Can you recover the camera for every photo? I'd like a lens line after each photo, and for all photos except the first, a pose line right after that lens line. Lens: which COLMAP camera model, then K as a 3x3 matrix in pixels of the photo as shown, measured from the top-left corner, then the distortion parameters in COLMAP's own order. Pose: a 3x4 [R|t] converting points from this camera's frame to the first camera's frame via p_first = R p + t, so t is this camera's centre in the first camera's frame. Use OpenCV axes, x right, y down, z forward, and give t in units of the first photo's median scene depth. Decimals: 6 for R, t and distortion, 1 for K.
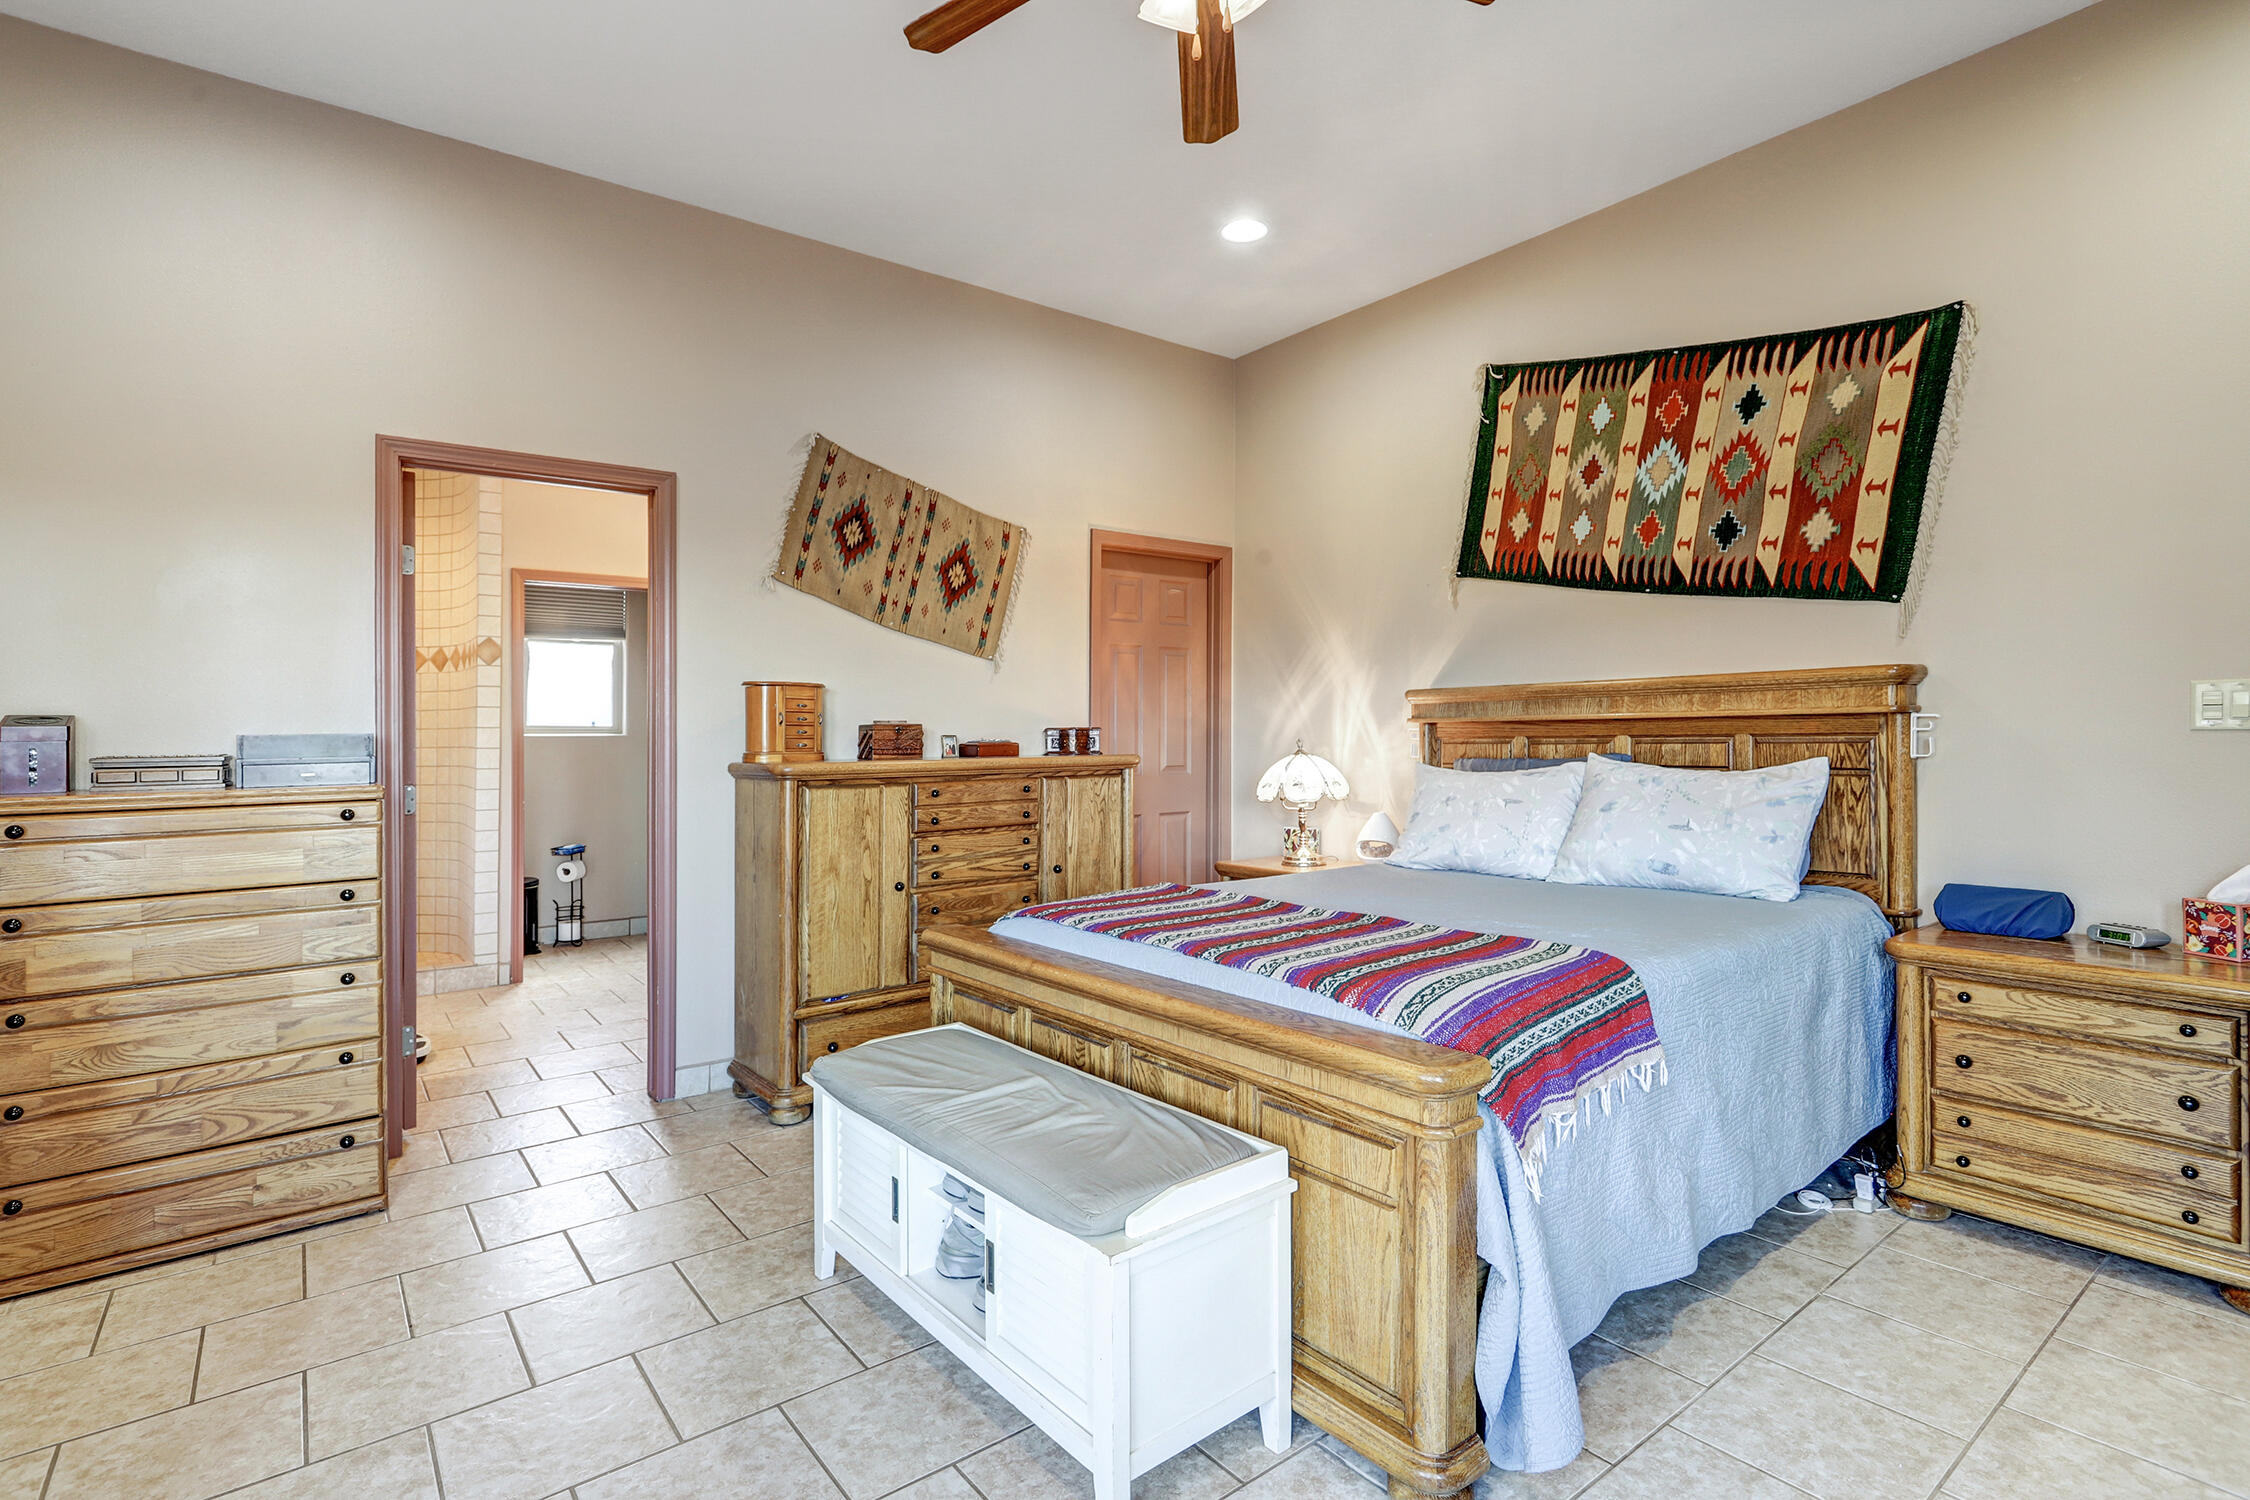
lens RADIAL K [[1076.0, 0, 1125.4], [0, 1076.0, 735.2], [0, 0, 1]] dist [-0.002405, 0.001351]
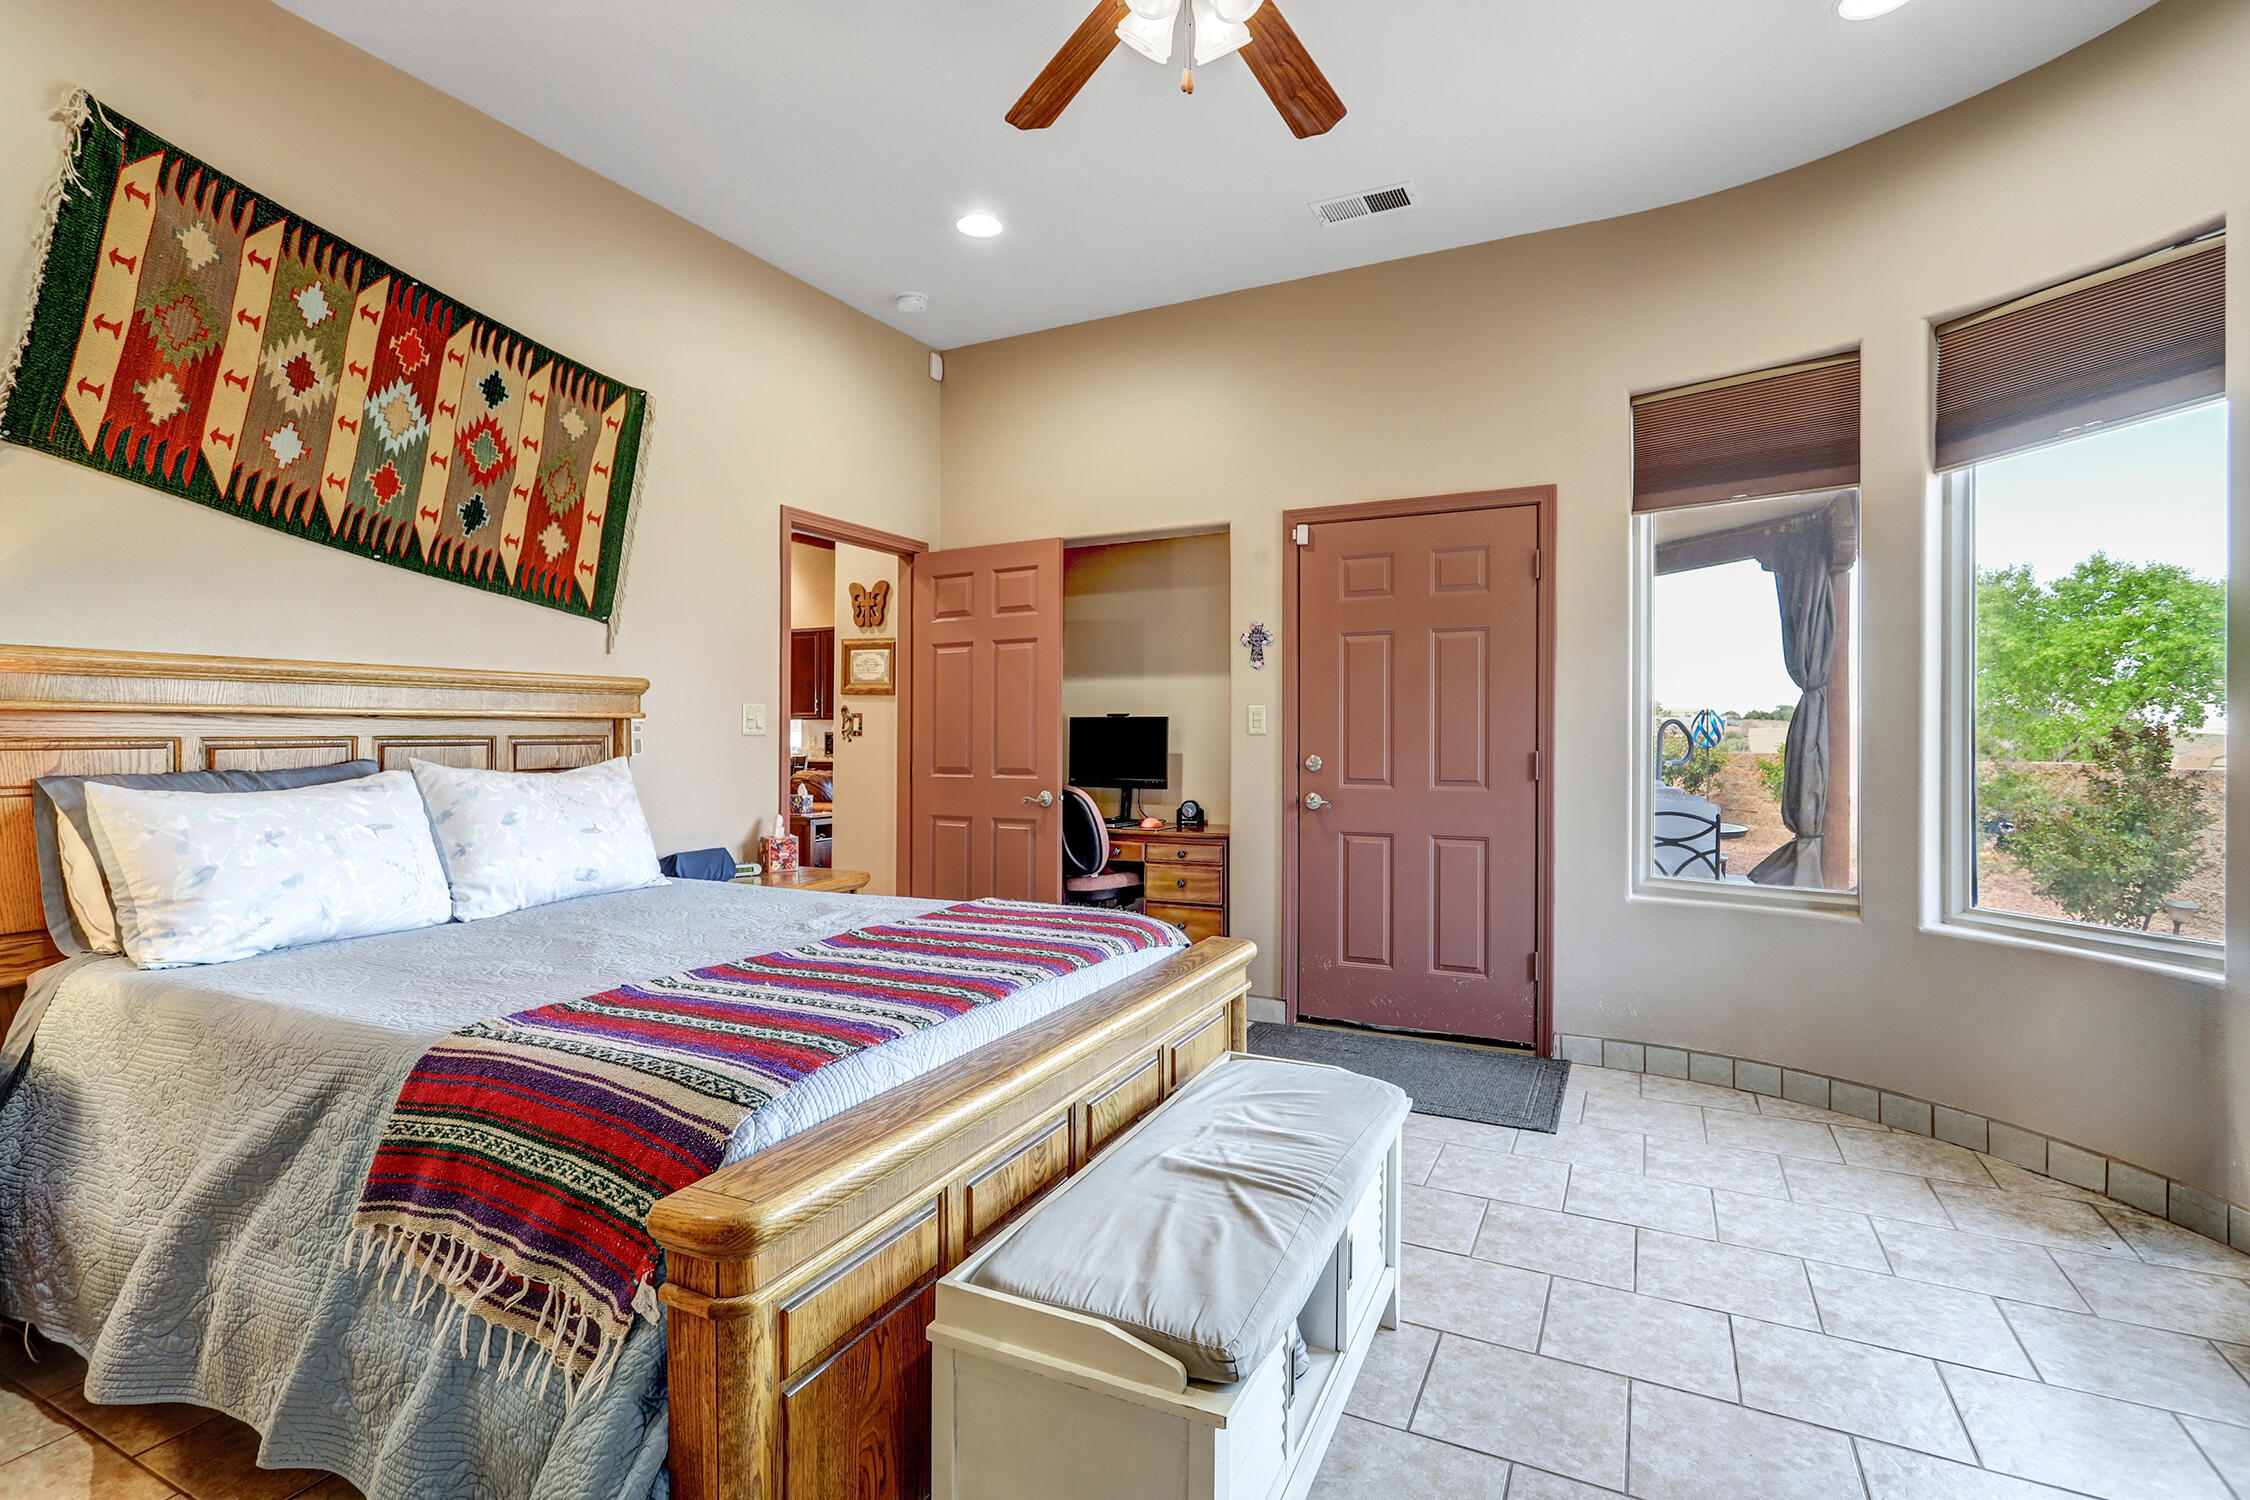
lens RADIAL K [[1076.0, 0, 1124.7], [0, 1076.0, 752.8], [0, 0, 1]] dist [-0.002405, 0.001351]
pose [[-0.436475, -0.007266, 0.899687, -0.484432], [0.000284, 0.999966, 0.008214, 0.006413], [-0.899716, 0.003841, -0.436459, 0.844587]]
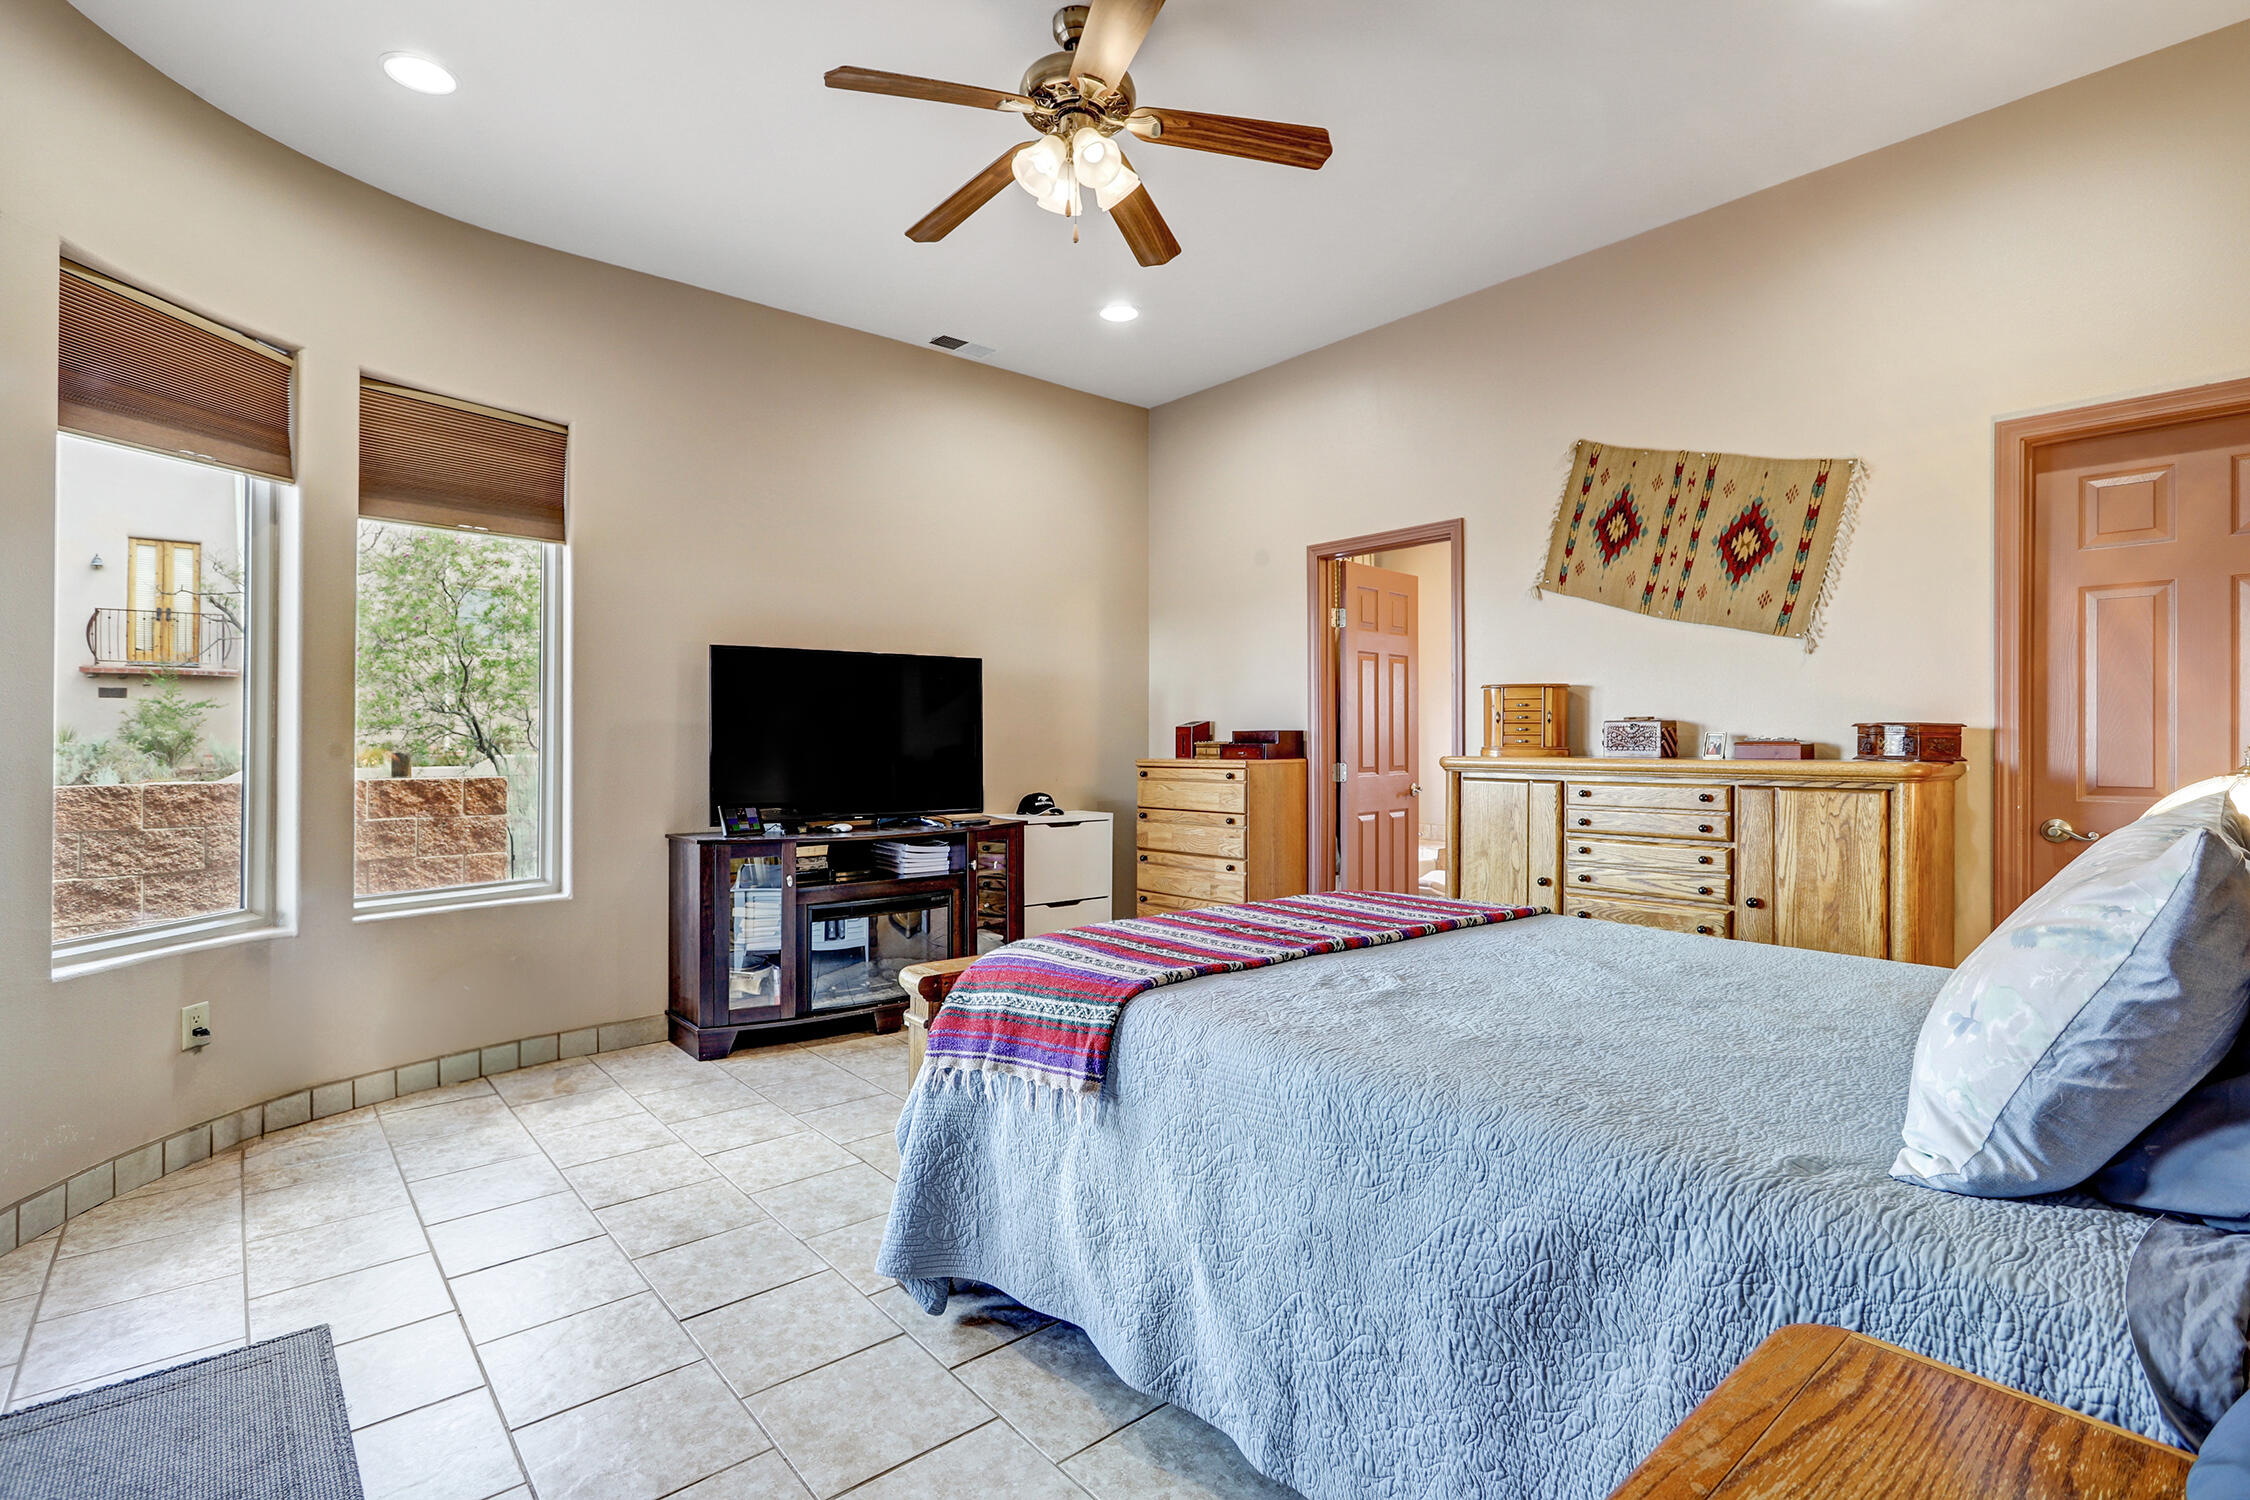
lens RADIAL K [[1076.0, 0, 1105.4], [0, 1076.0, 710.3], [0, 0, 1]] dist [-0.002405, 0.001351]
pose [[0.030567, -0.011882, -0.999462, 0.800282], [0.004200, 0.999922, -0.011759, -0.011099], [0.999524, -0.003838, 0.030615, 0.557749]]
